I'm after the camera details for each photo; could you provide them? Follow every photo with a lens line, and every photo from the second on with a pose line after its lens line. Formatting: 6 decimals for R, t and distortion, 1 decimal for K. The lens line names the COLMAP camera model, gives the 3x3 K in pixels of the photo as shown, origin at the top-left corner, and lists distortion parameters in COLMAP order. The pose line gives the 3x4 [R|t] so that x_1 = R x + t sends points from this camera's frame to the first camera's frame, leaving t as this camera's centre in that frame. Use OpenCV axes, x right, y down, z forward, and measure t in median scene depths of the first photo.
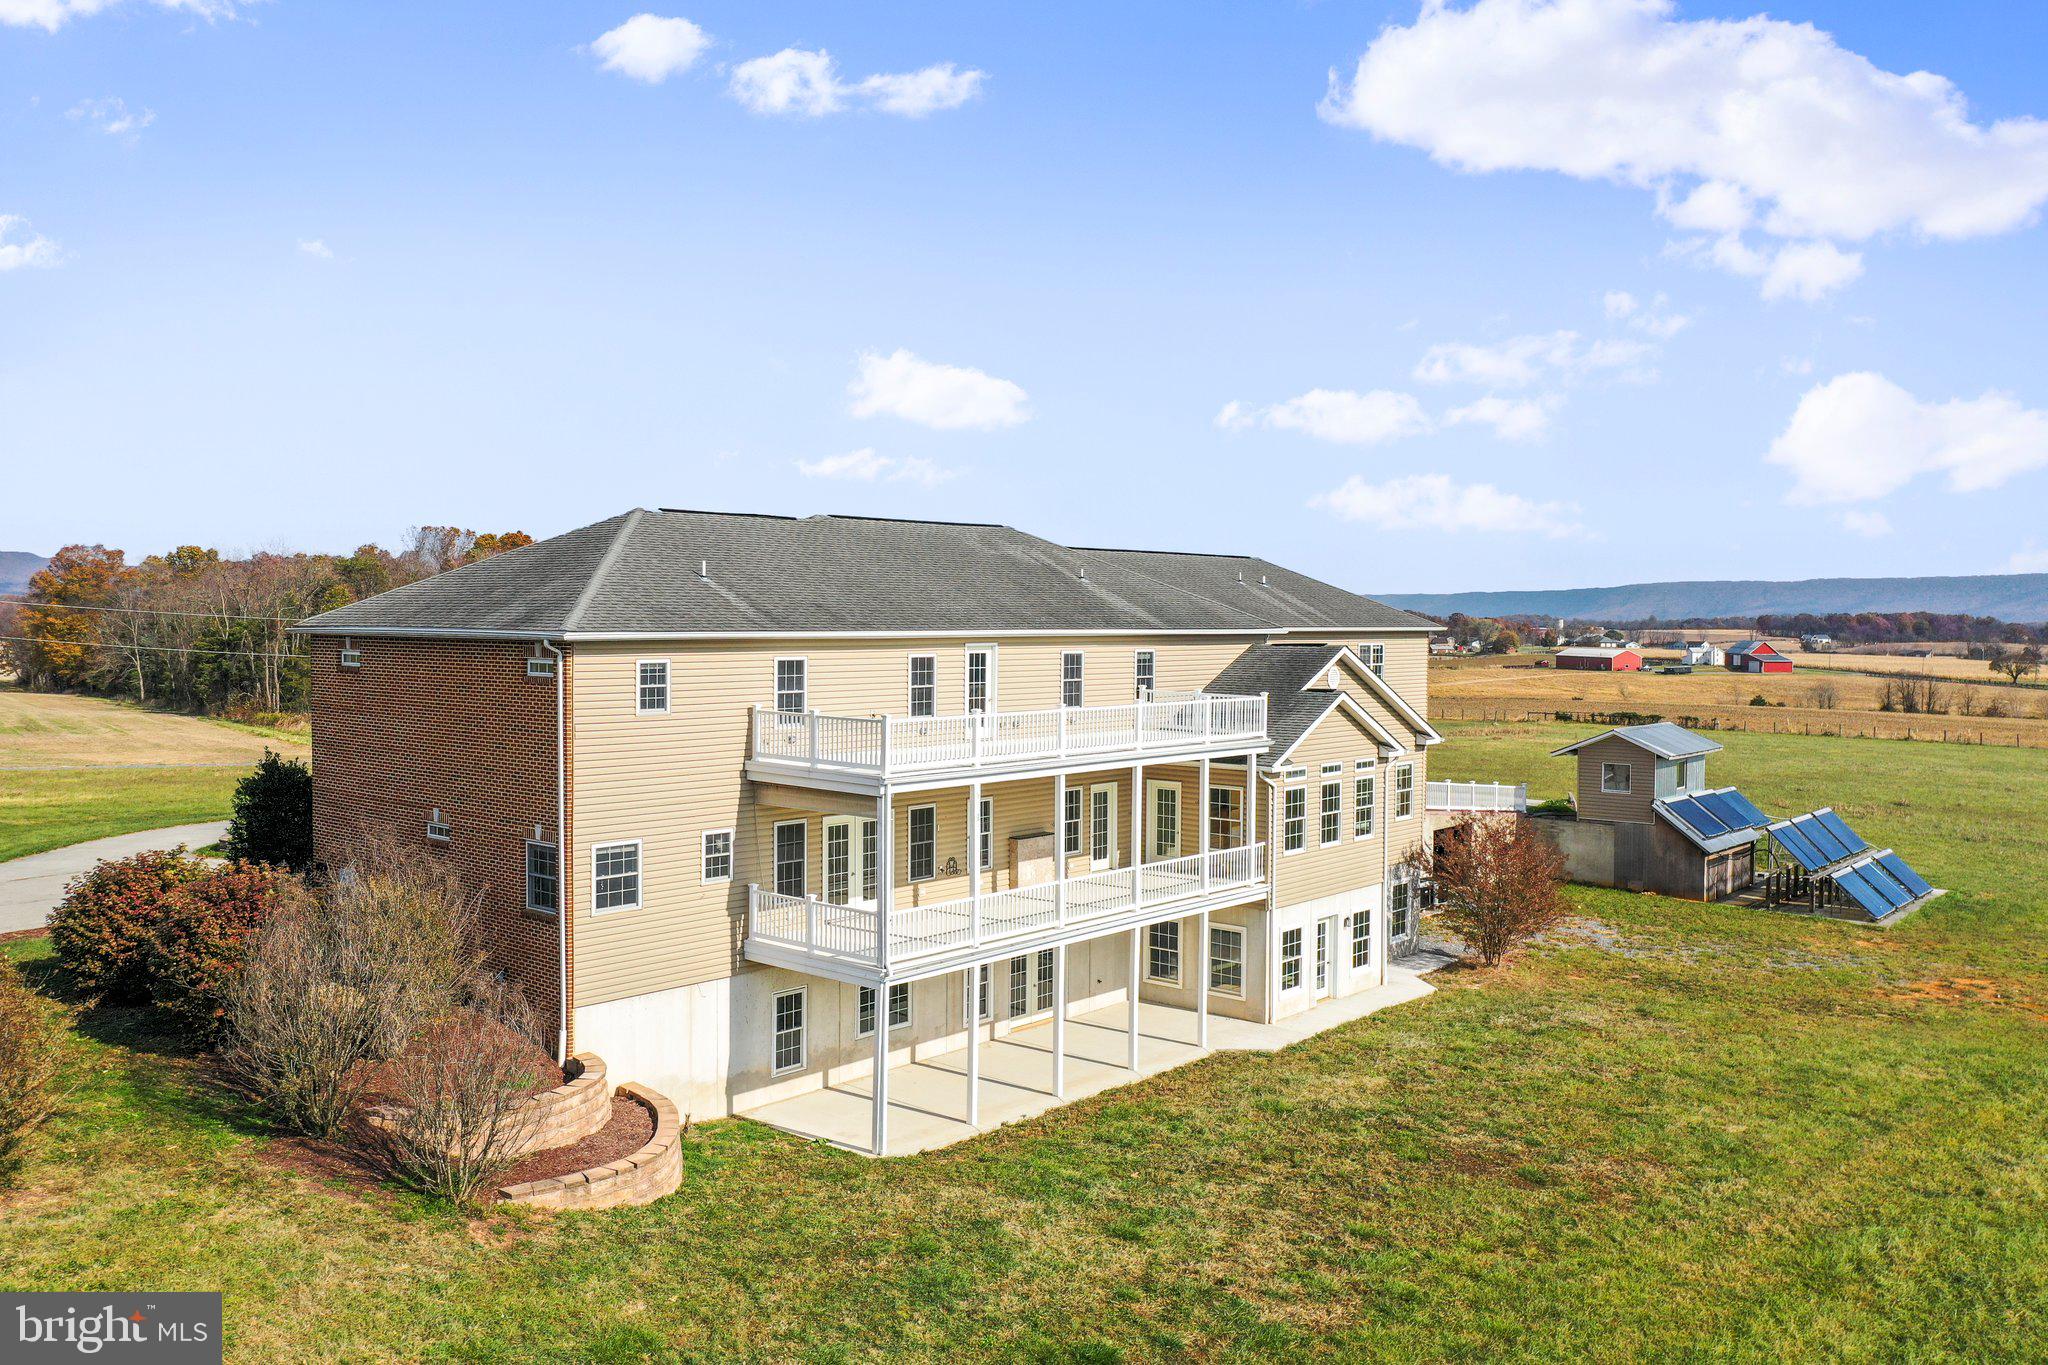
lens RADIAL K [[1615.5, 0, 1010.4], [0, 1615.5, 667.9], [0, 0, 1]] dist [-0.005535, -0.000201]
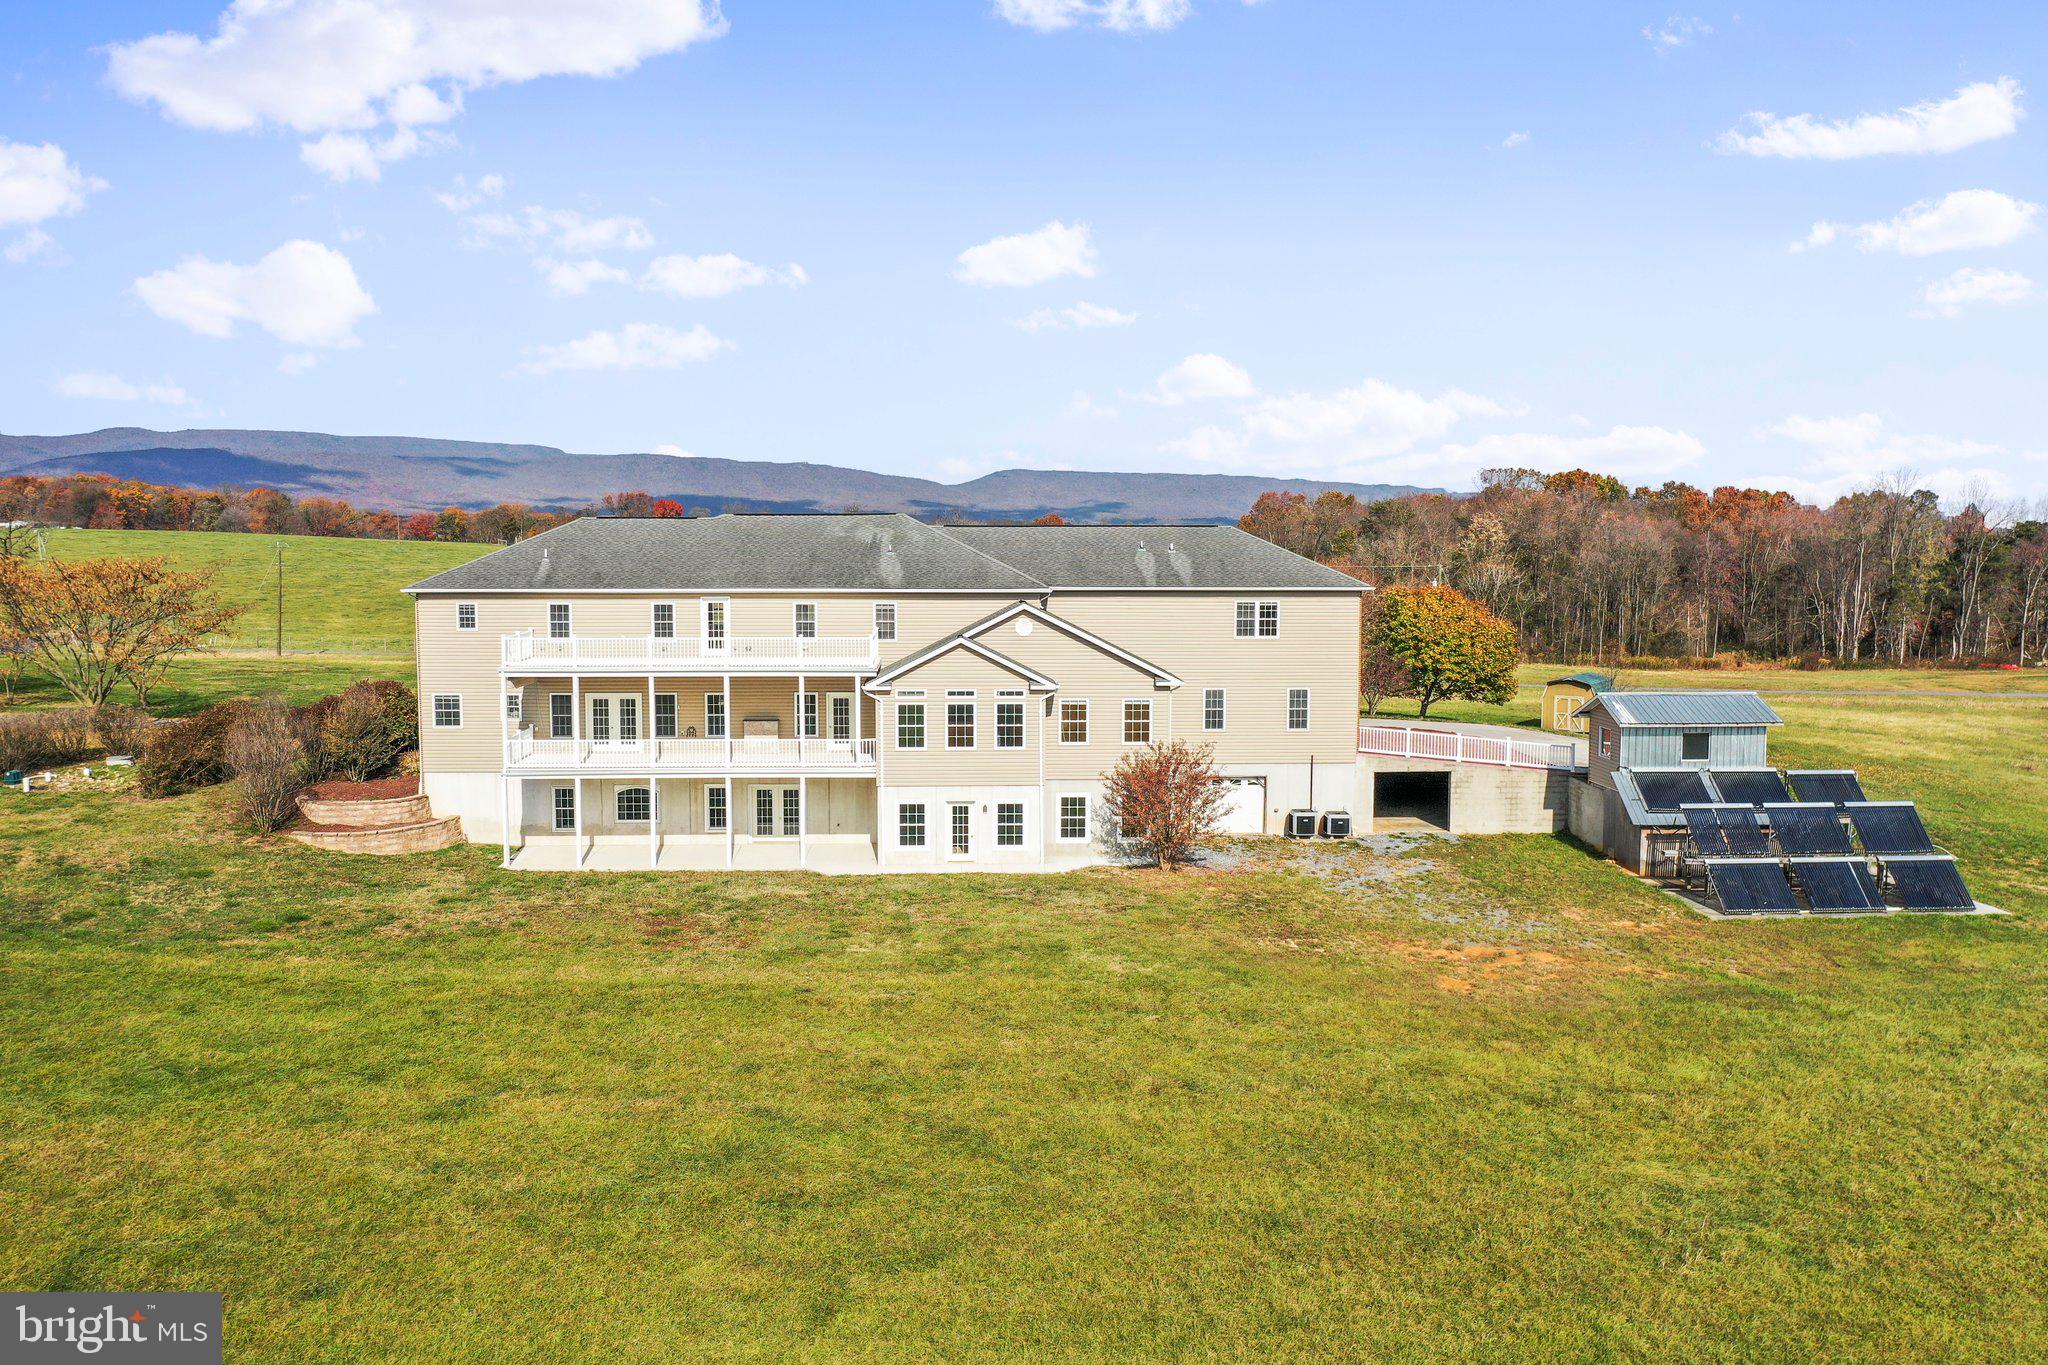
lens RADIAL K [[1615.5, 0, 1010.4], [0, 1615.5, 667.9], [0, 0, 1]] dist [-0.005535, -0.000201]
pose [[0.689495, 0.053622, -0.722303, 1.258756], [-0.020876, 0.998313, 0.054185, -0.035123], [0.723989, -0.022281, 0.689451, 0.094173]]
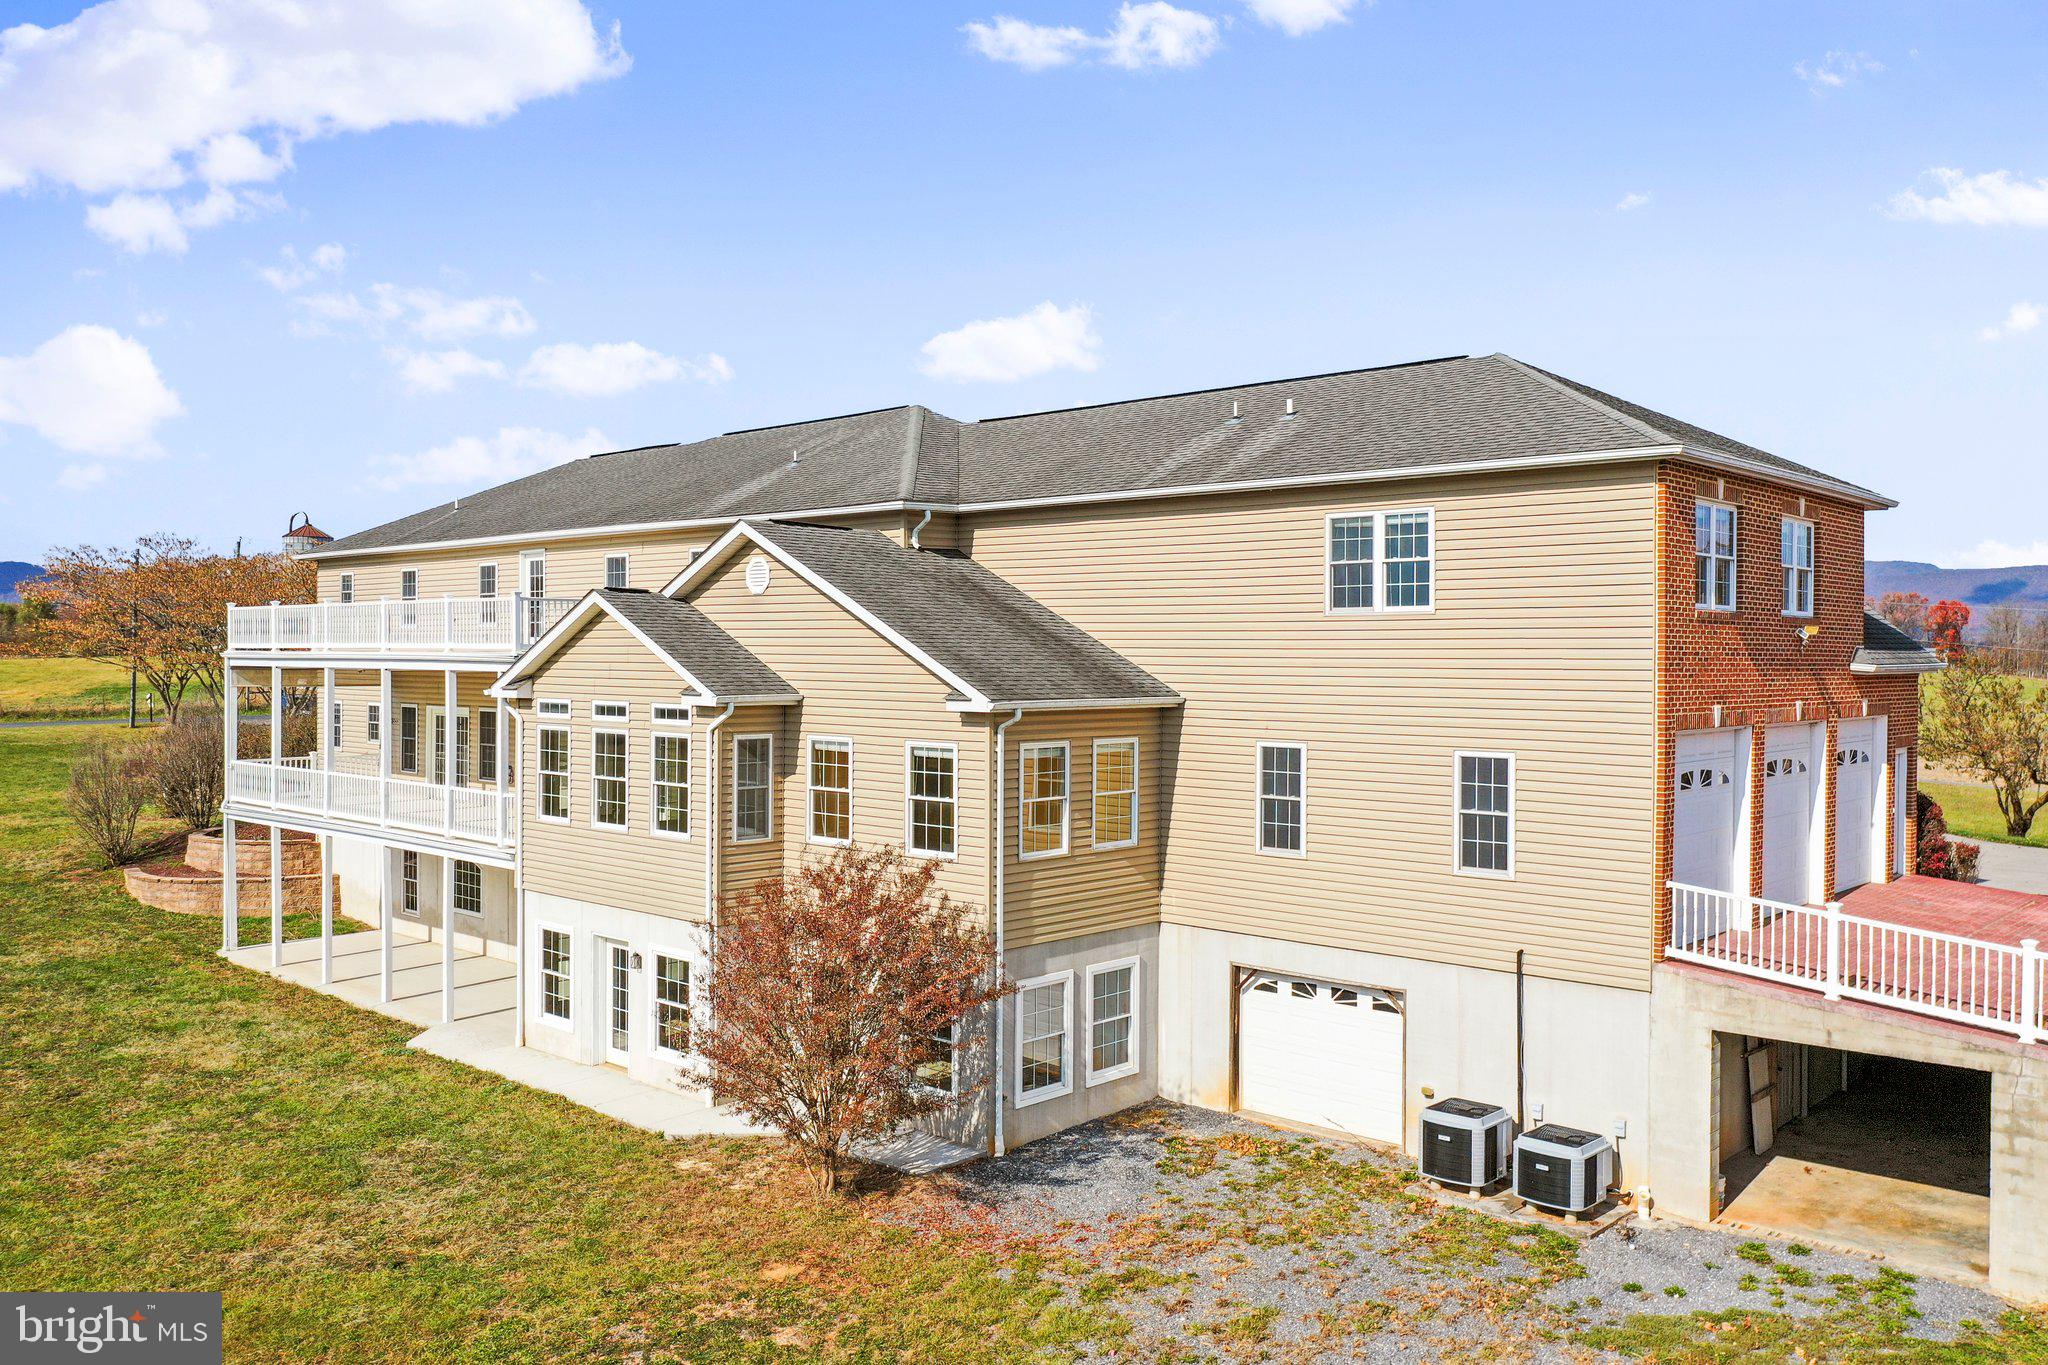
lens RADIAL K [[1615.5, 0, 1010.4], [0, 1615.5, 667.9], [0, 0, 1]] dist [-0.005535, -0.000201]
pose [[-0.022603, -0.000089, -0.999745, 0.876883], [-0.039976, 0.999200, 0.000815, 0.040011], [0.998945, 0.039984, -0.022588, 1.220307]]
